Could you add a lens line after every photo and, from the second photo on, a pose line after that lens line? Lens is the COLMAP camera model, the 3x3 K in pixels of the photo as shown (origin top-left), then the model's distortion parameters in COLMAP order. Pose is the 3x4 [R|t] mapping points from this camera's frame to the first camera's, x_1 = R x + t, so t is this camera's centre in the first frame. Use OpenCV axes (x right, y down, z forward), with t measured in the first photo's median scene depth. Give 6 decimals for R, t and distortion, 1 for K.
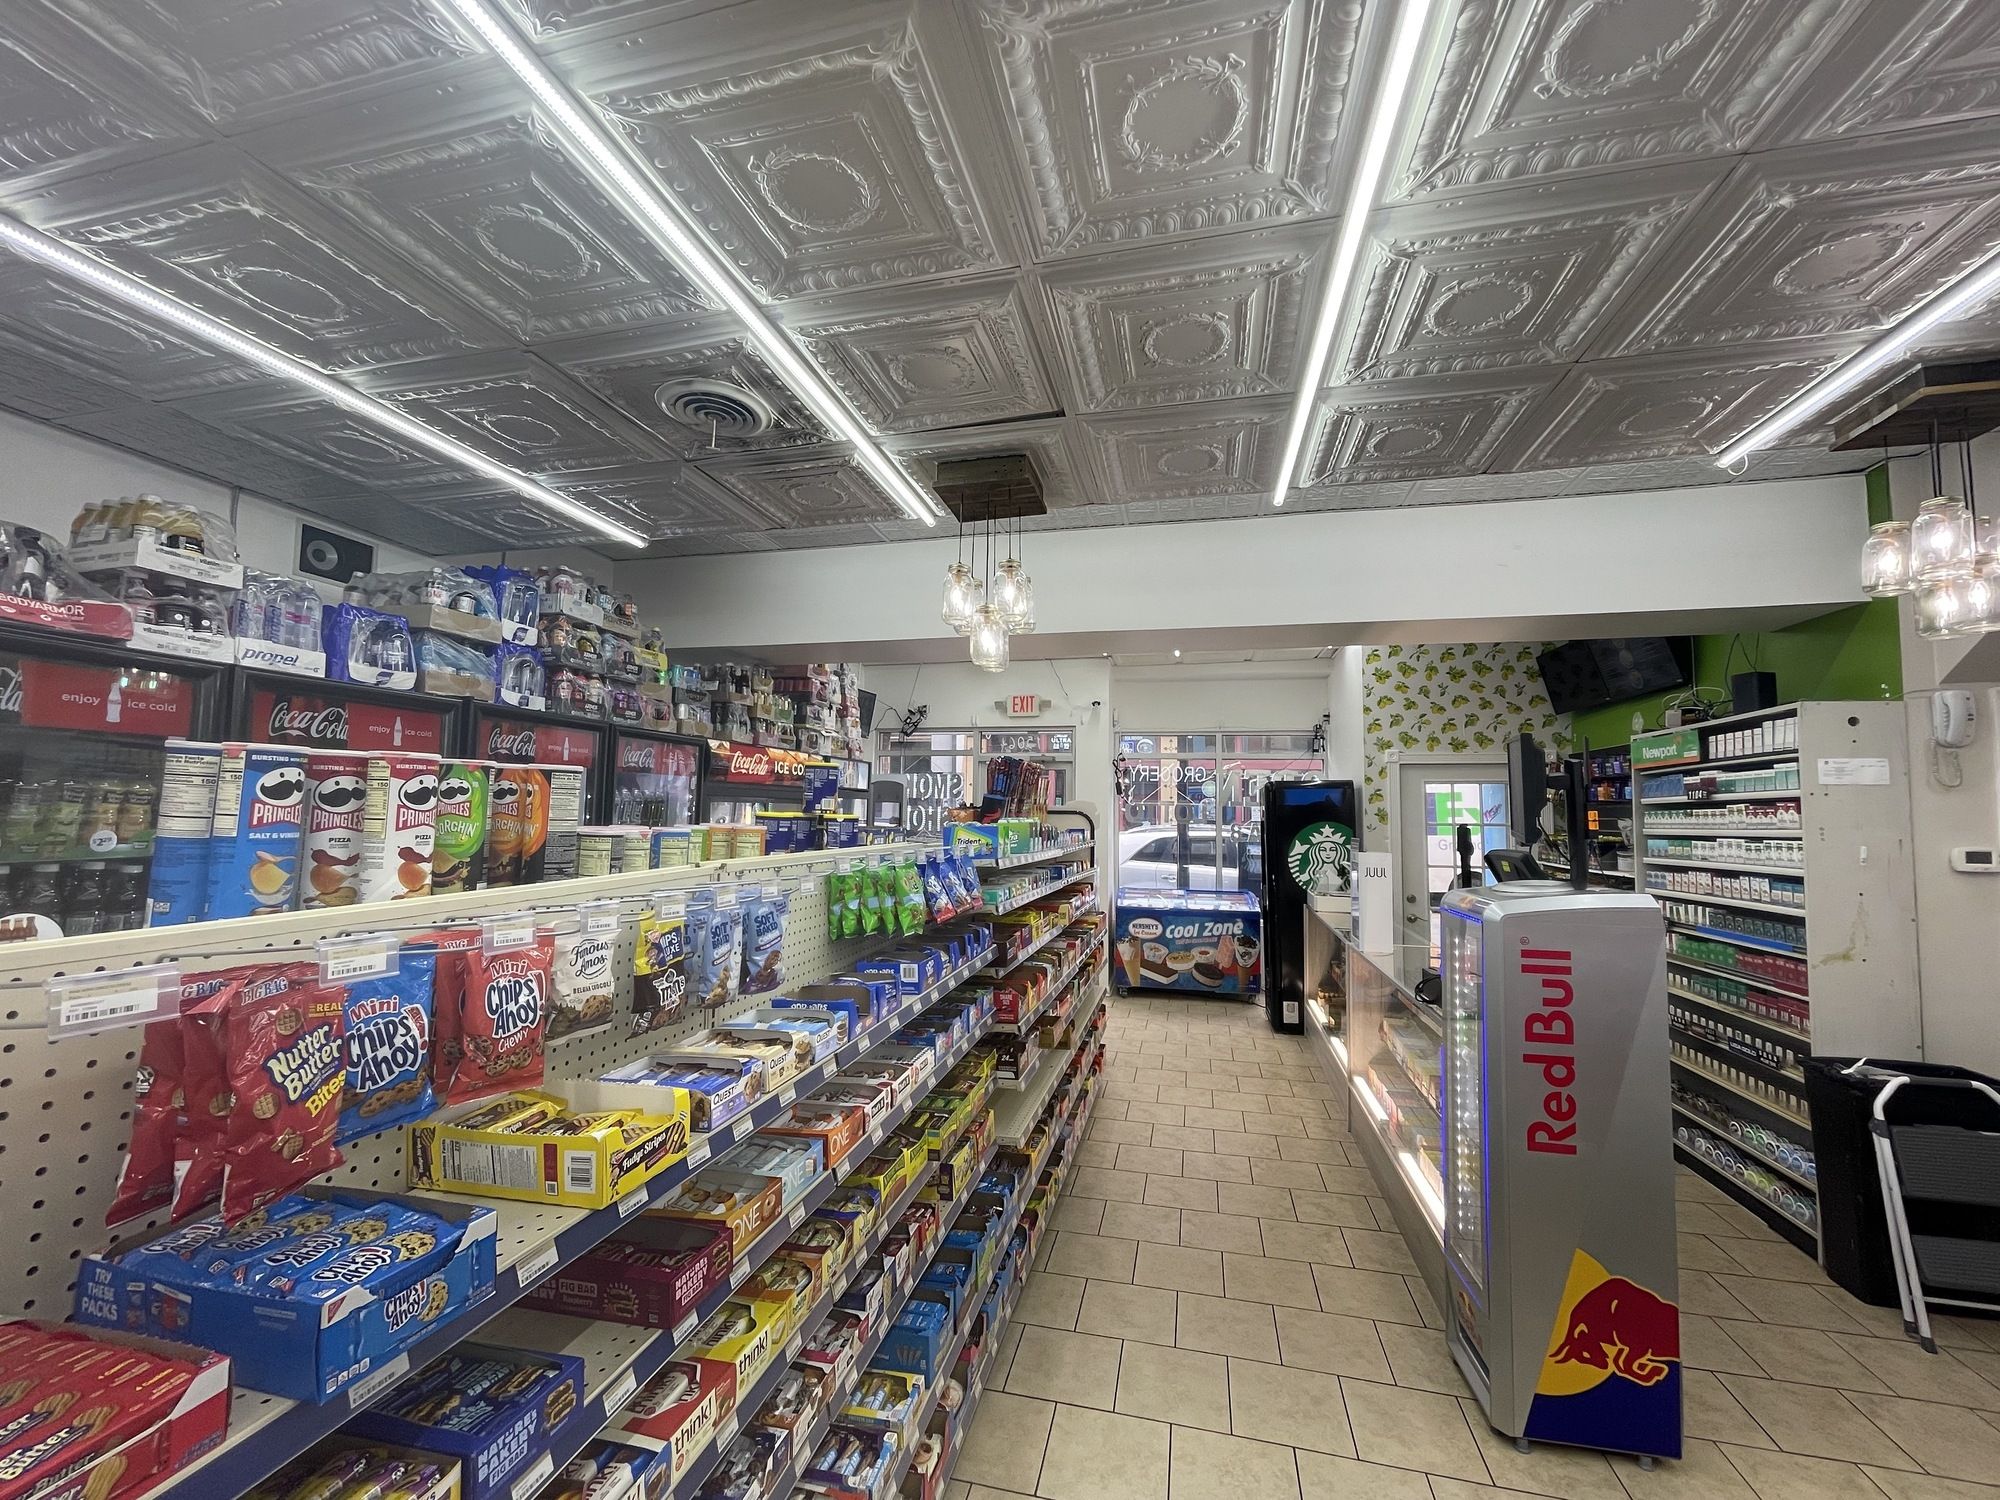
lens RADIAL K [[817.2, 0, 999.2], [0, 817.2, 756.7], [0, 0, 1]] dist [-0.000311, -0.000138]
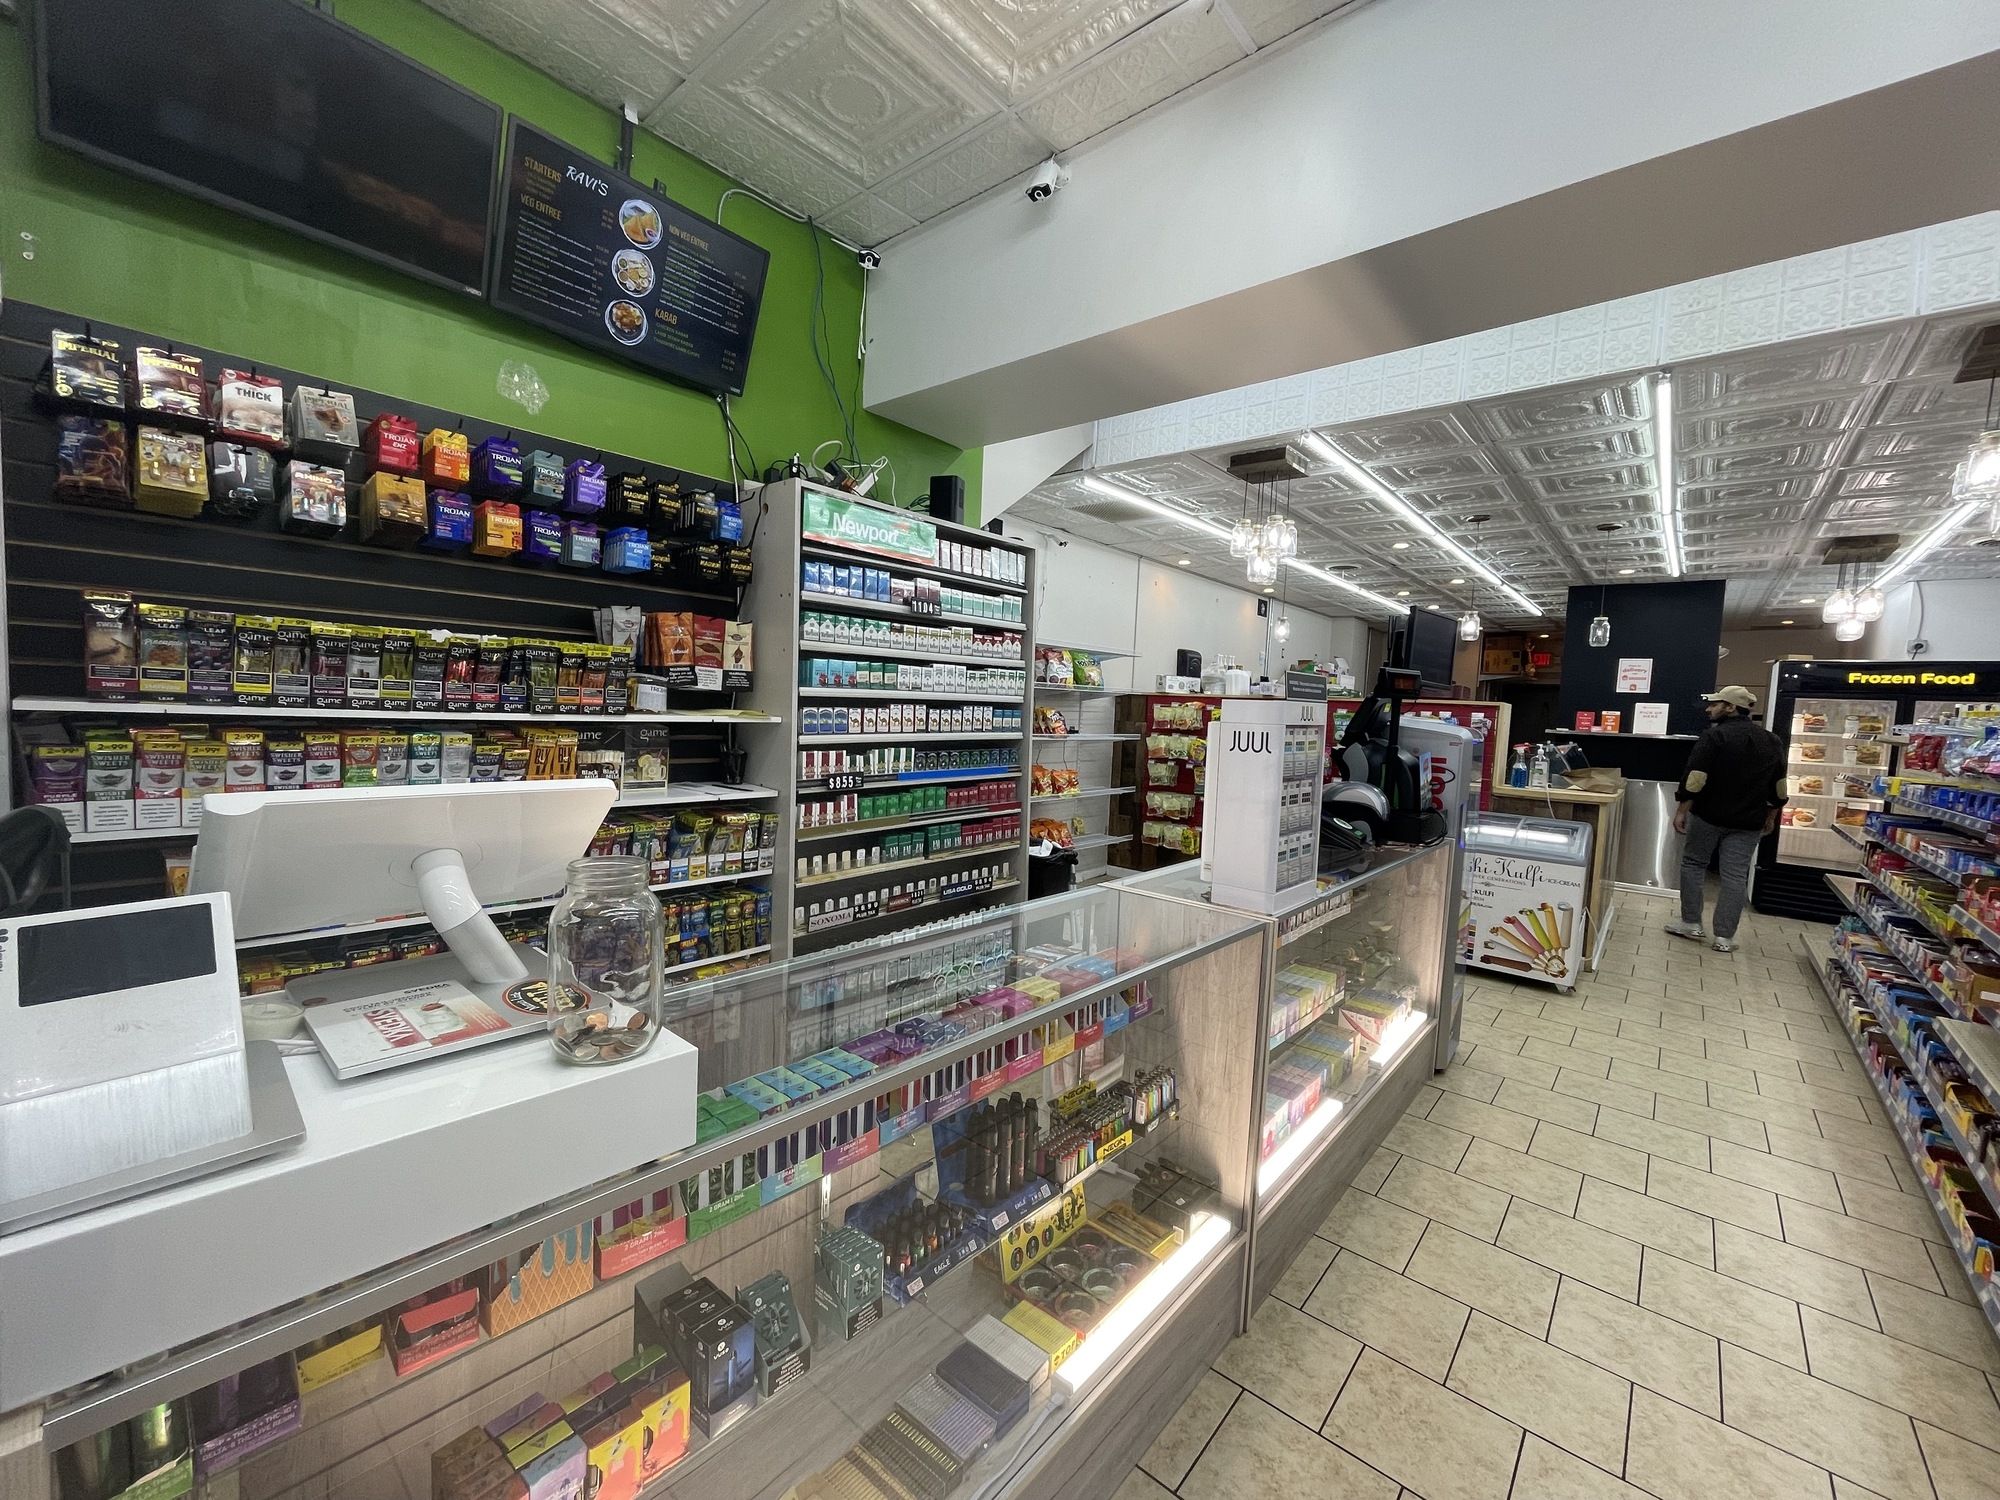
lens RADIAL K [[817.2, 0, 989.5], [0, 817.2, 753.1], [0, 0, 1]] dist [-0.000311, -0.000138]
pose [[-0.887157, -0.083418, 0.453865, 0.455216], [-0.089200, 0.995976, 0.008699, 0.185726], [-0.452764, -0.032767, -0.891028, 1.779722]]
